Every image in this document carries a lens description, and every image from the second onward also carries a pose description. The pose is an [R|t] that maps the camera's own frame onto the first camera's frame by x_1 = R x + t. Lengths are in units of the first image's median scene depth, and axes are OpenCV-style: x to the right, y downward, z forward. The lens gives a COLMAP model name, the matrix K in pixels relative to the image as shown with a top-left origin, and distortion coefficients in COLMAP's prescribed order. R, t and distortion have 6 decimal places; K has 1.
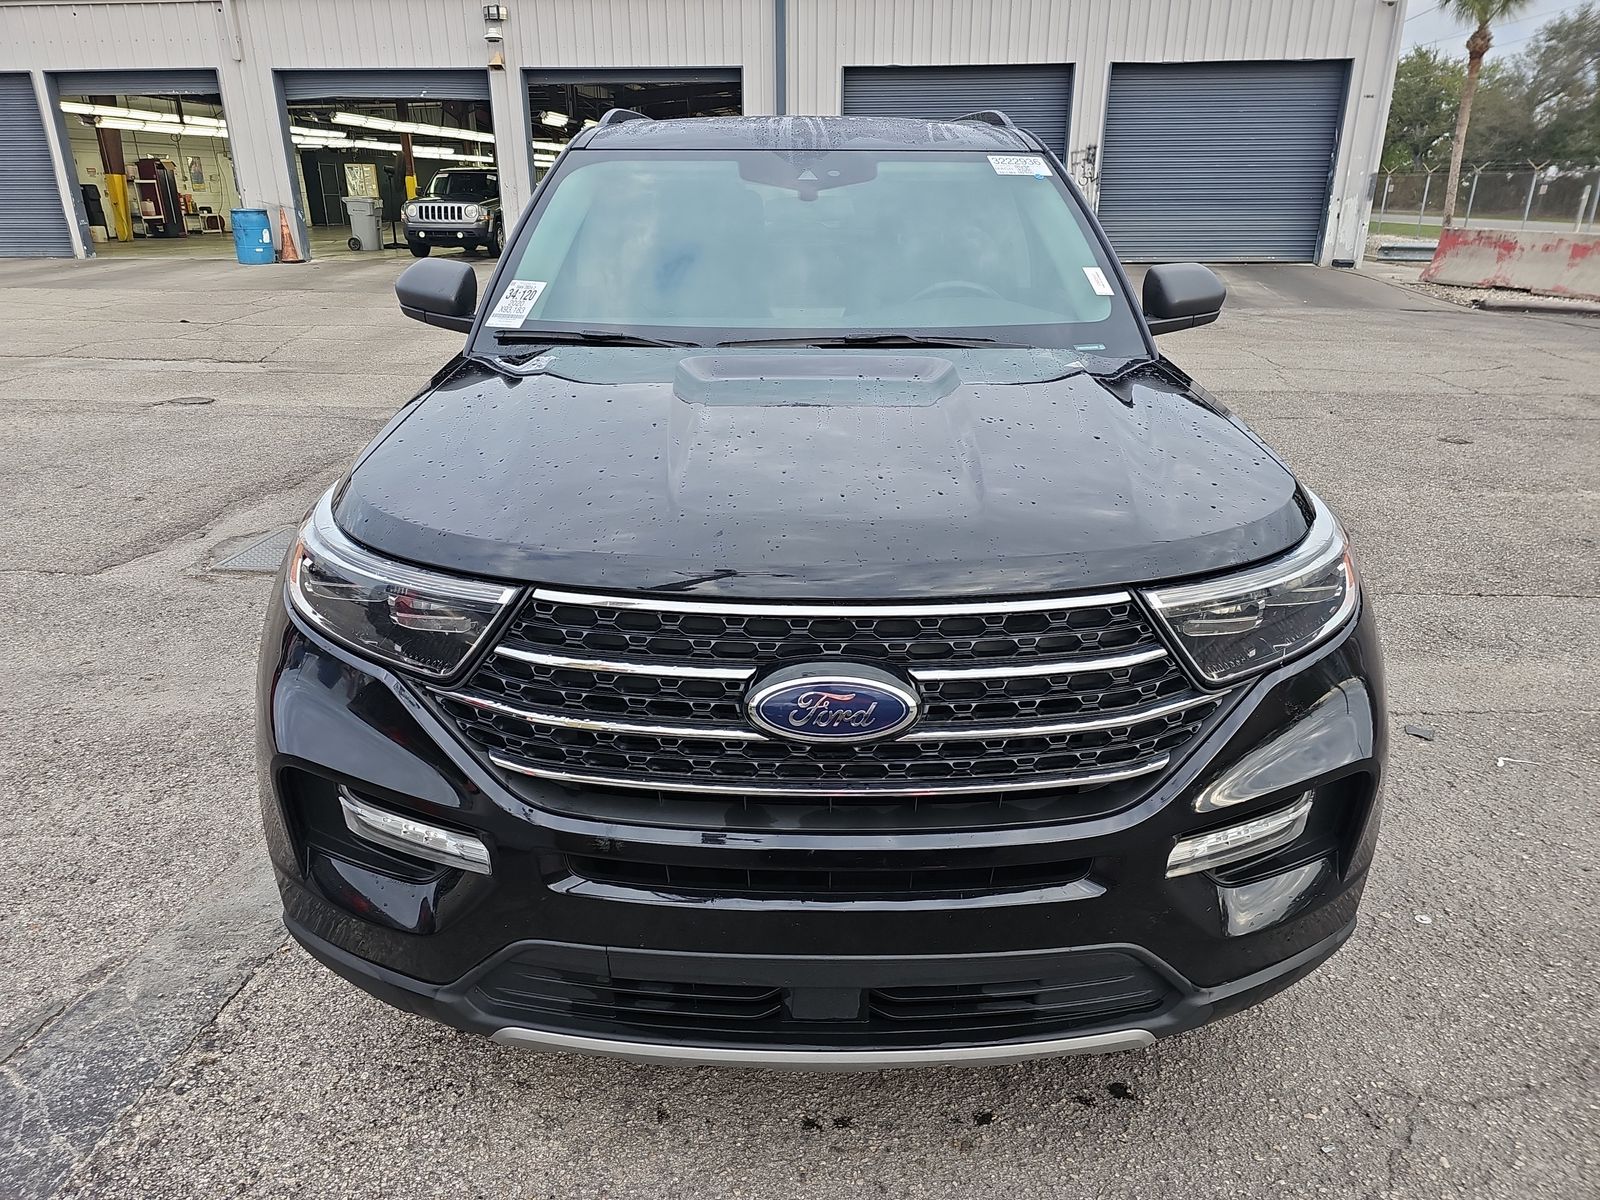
lens RADIAL K [[1083.5, 0, 802.9], [0, 1083.5, 596.5], [0, 0, 1]] dist [0.021549, -0.013247]
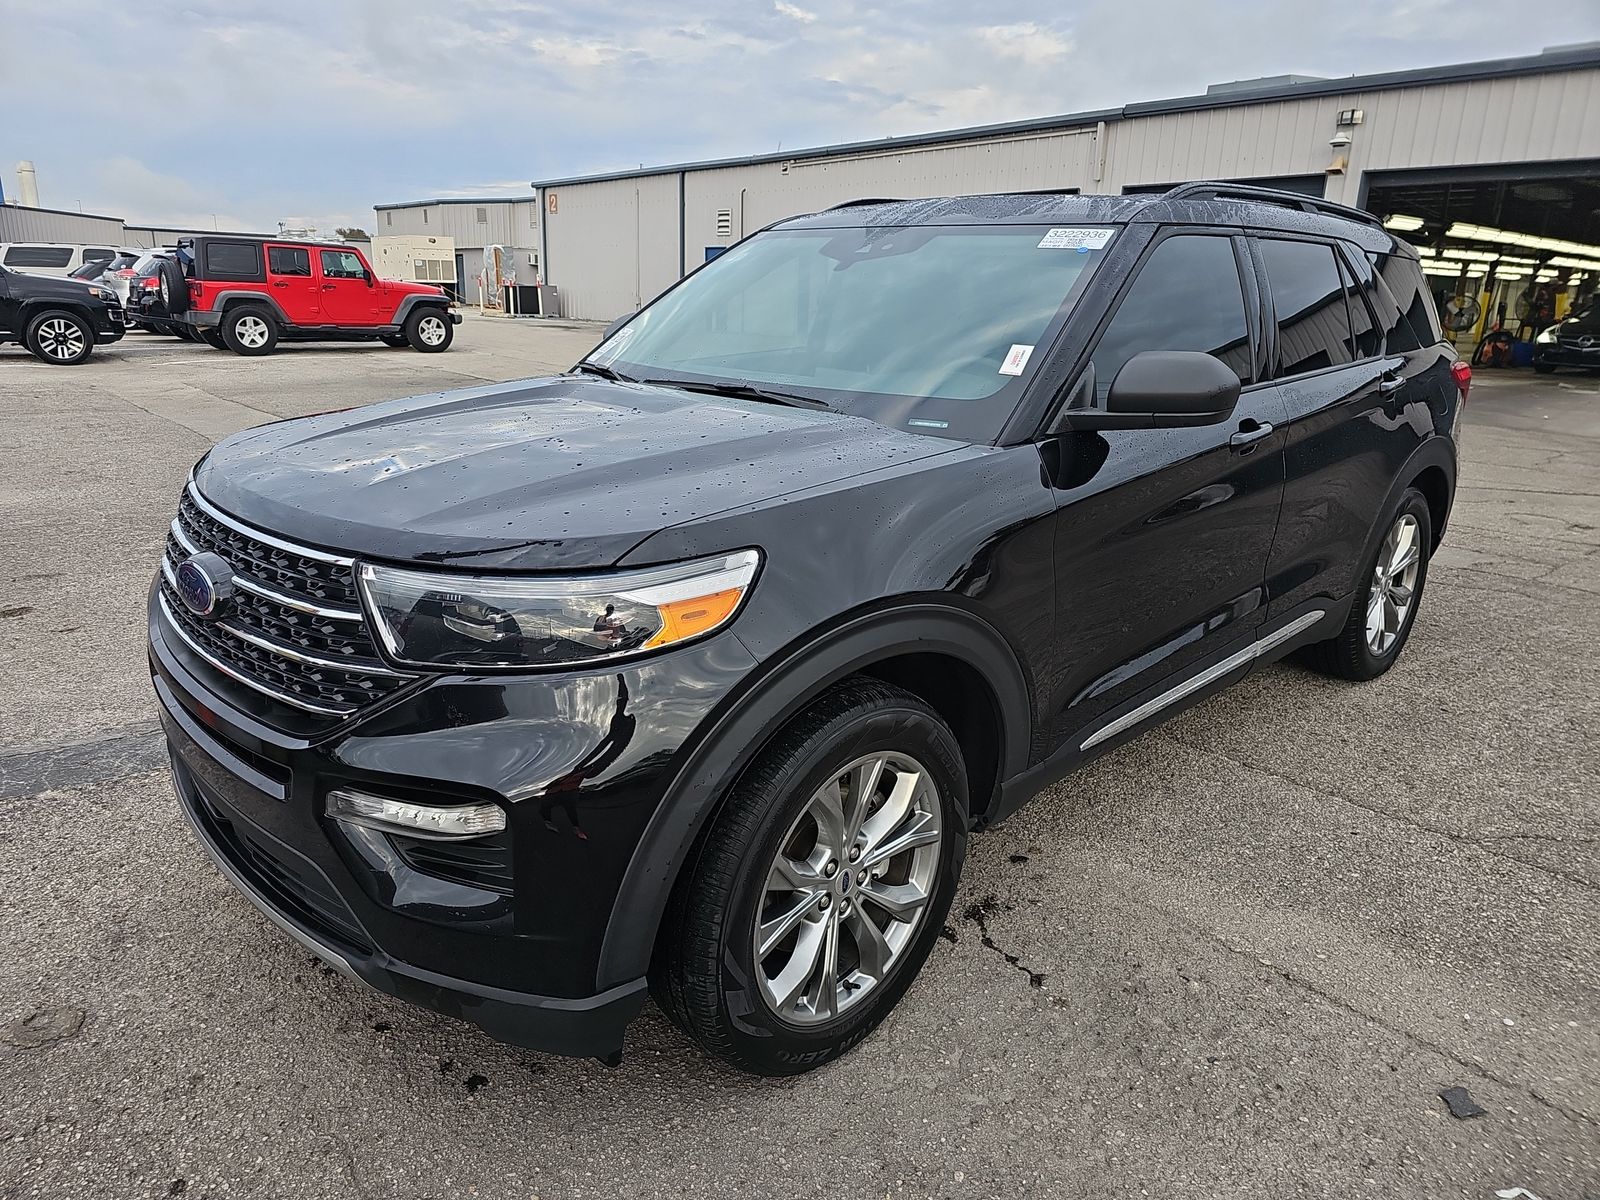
lens RADIAL K [[1083.5, 0, 801.4], [0, 1083.5, 604.9], [0, 0, 1]] dist [0.021549, -0.013247]
pose [[0.664305, 0.227028, -0.712150, 0.183190], [-0.287114, 0.957169, 0.037313, -0.017557], [0.690119, 0.179681, 0.701035, 0.062836]]
